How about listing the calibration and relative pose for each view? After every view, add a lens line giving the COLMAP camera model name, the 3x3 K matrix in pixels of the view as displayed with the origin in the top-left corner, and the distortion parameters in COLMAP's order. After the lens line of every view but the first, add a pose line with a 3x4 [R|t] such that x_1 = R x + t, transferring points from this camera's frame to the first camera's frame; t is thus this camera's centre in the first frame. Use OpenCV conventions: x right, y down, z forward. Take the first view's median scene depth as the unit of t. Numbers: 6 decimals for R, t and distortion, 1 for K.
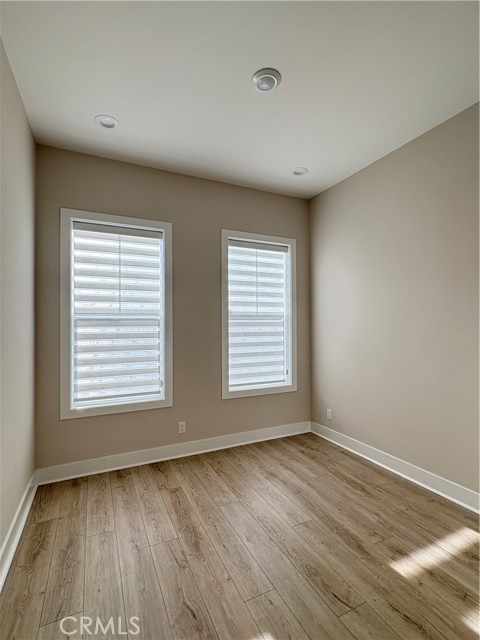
lens RADIAL K [[314.3, 0, 238.8], [0, 314.3, 320.5], [0, 0, 1]] dist [-0.005193, 0.000140]
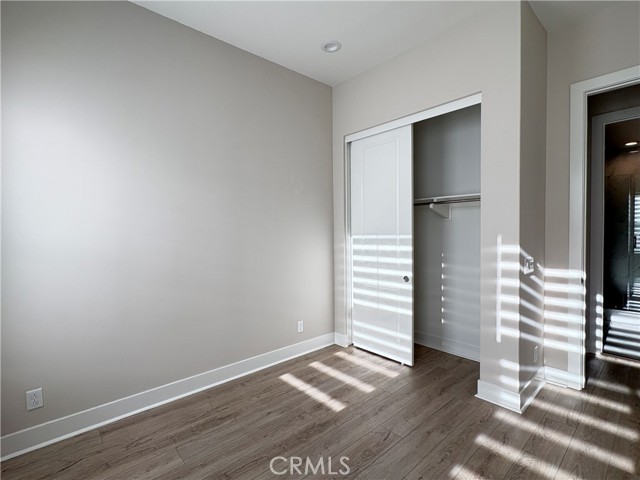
lens RADIAL K [[314.3, 0, 319.4], [0, 314.3, 238.6], [0, 0, 1]] dist [-0.005193, 0.000140]
pose [[-0.299404, -0.016795, 0.953979, -0.487209], [0.001205, 0.999838, 0.017980, 0.031931], [-0.954126, 0.006533, -0.299335, 0.988162]]
